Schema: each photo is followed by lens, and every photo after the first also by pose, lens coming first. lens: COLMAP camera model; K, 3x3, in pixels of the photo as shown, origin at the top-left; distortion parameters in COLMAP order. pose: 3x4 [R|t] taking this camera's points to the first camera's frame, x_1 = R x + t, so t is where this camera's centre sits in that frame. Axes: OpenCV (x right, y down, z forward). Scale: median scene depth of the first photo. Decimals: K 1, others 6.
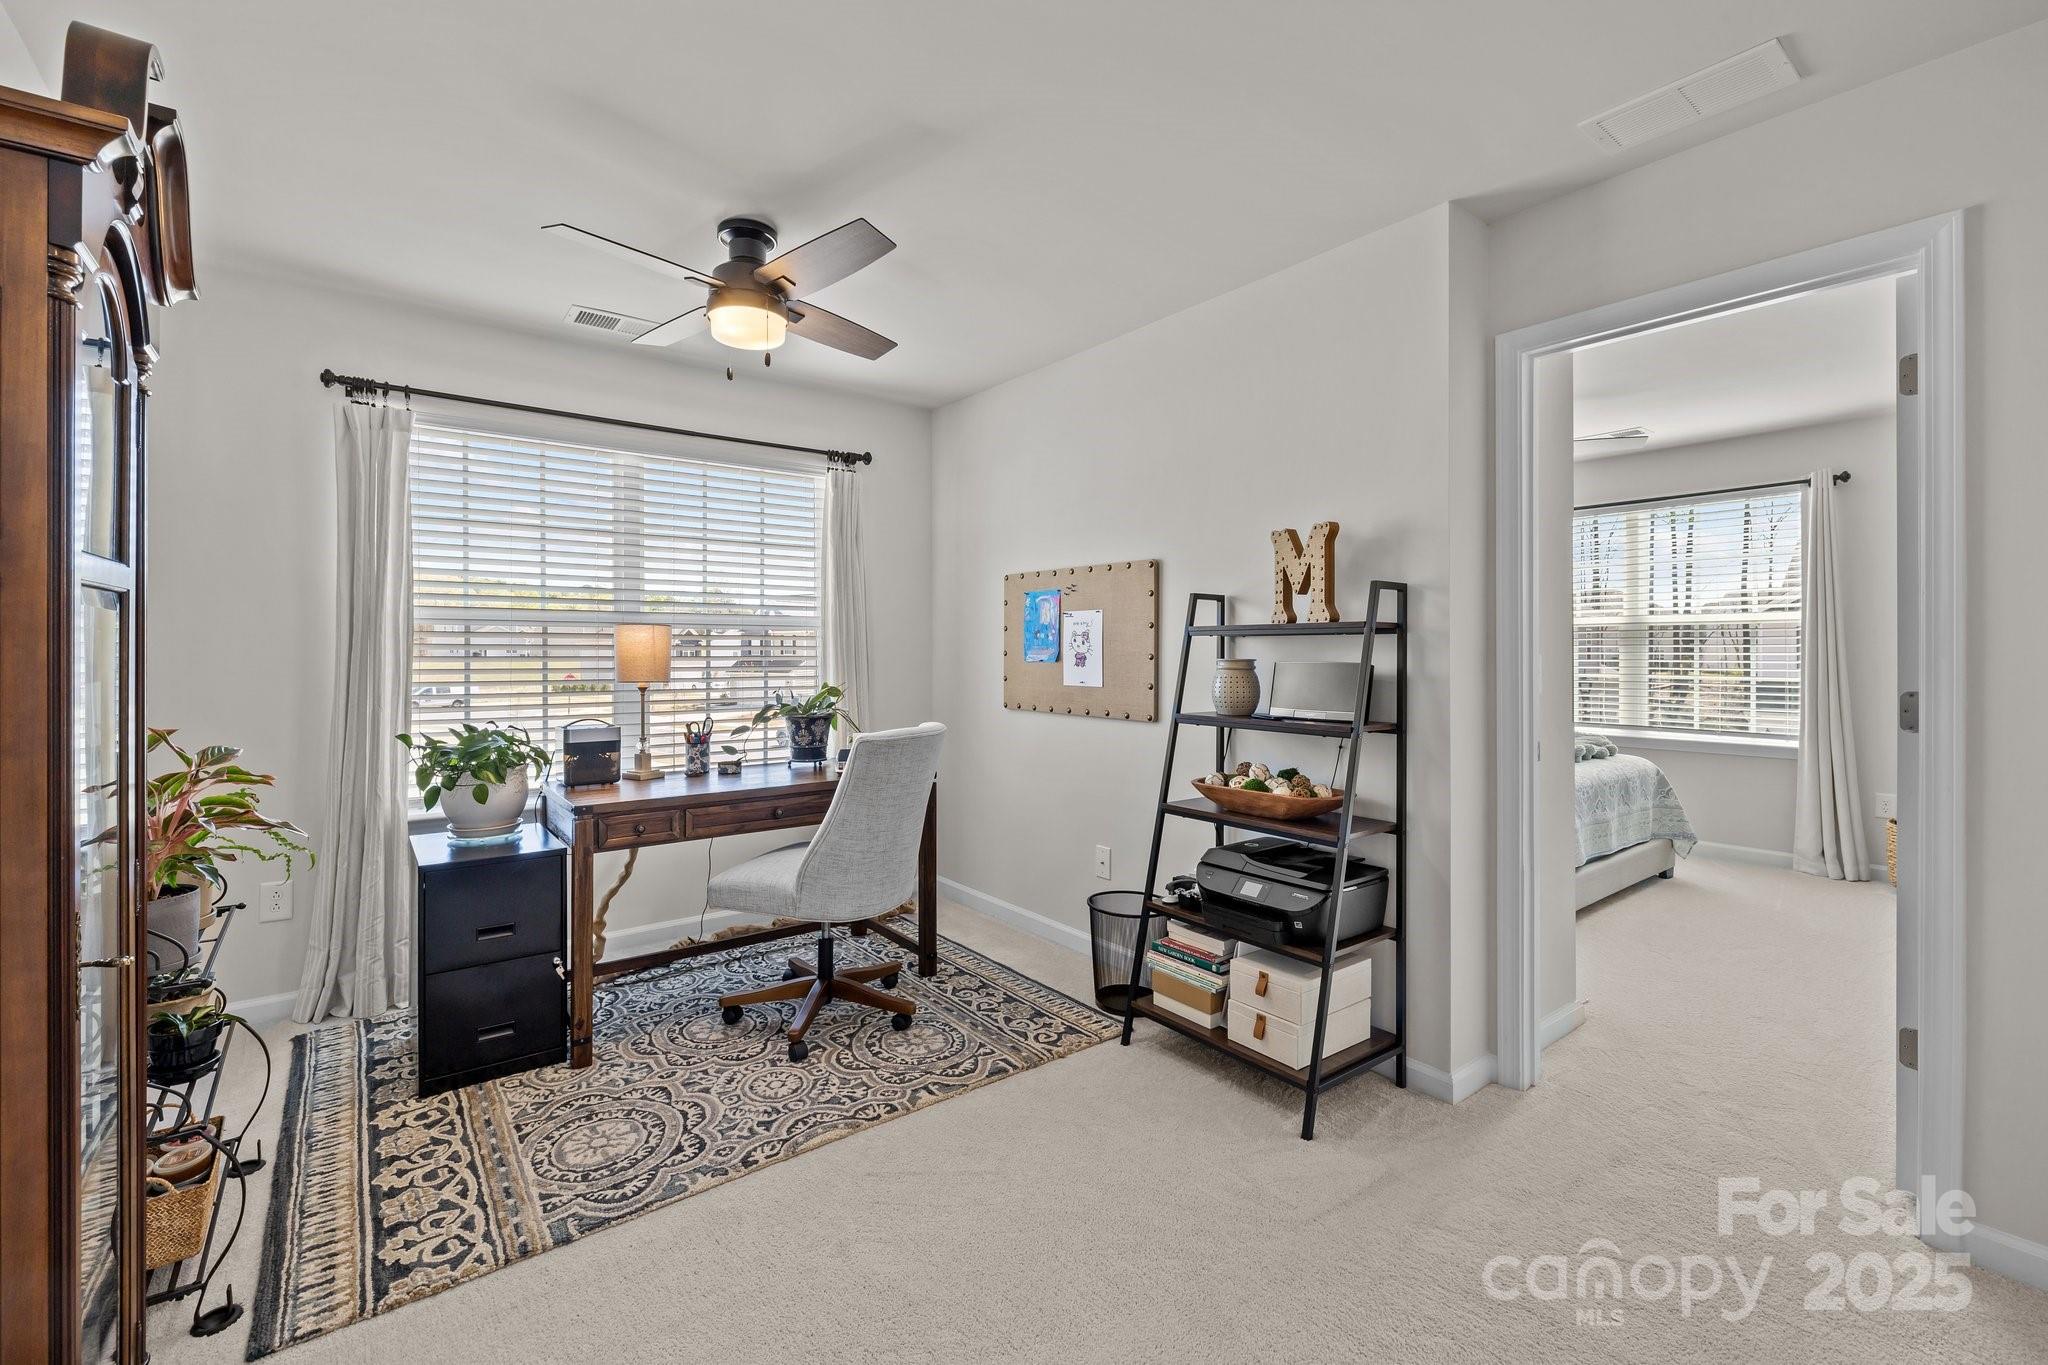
lens RADIAL K [[878.1, 0, 996.6], [0, 878.1, 645.4], [0, 0, 1]] dist [0.000273, -0.000348]
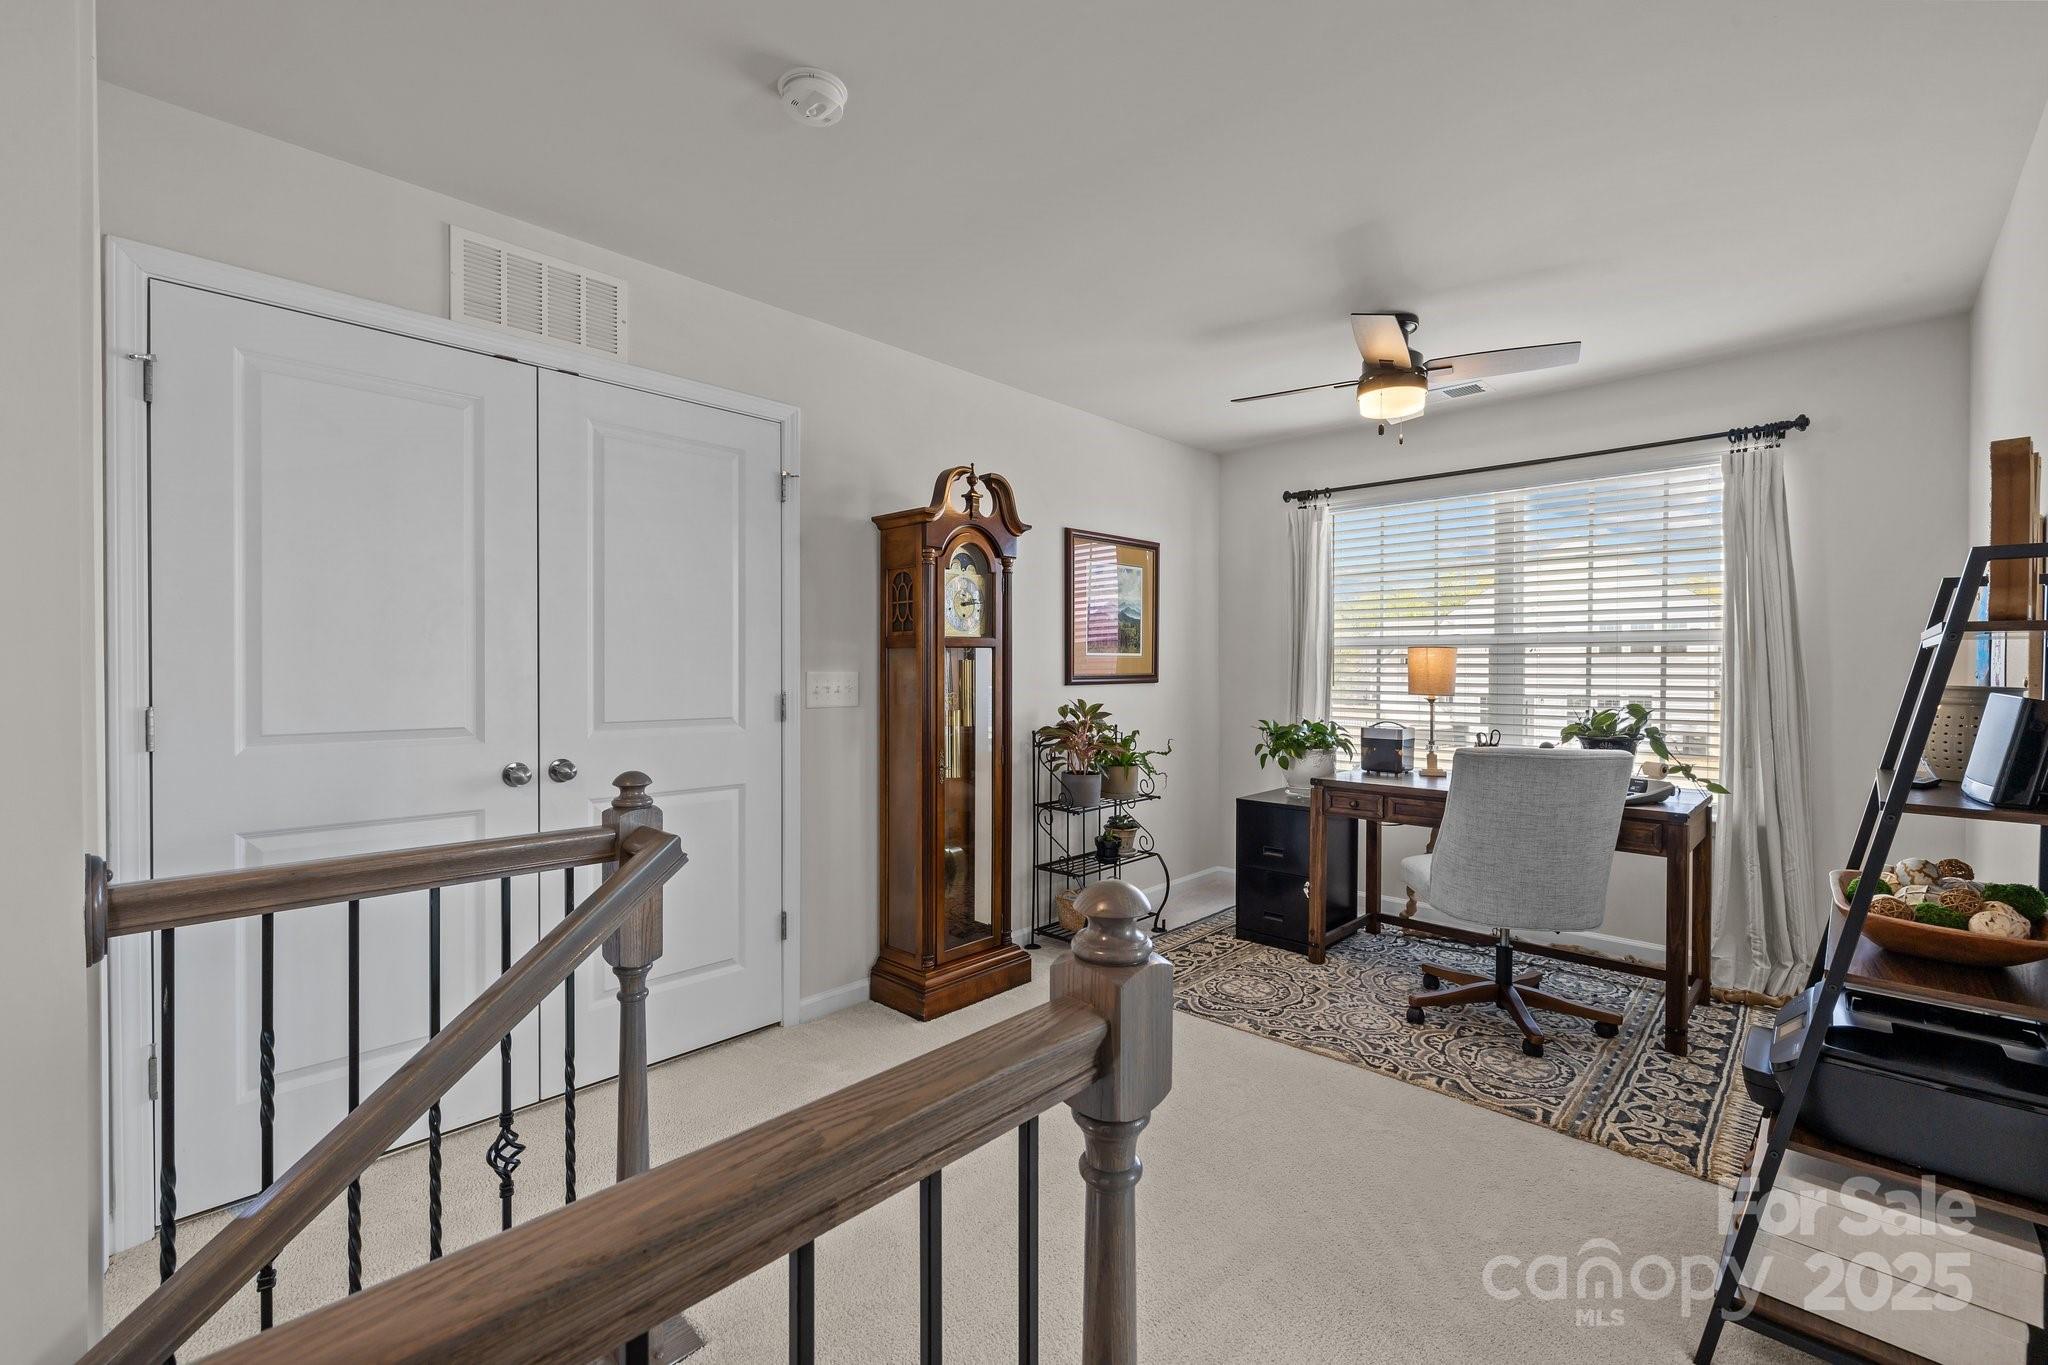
lens RADIAL K [[878.1, 0, 1015.5], [0, 878.1, 673.1], [0, 0, 1]] dist [0.000273, -0.000348]
pose [[0.149545, 0.005300, -0.988741, 0.750516], [0.000320, 0.999985, 0.005409, 0.006454], [0.988755, -0.001125, 0.149541, 0.280545]]
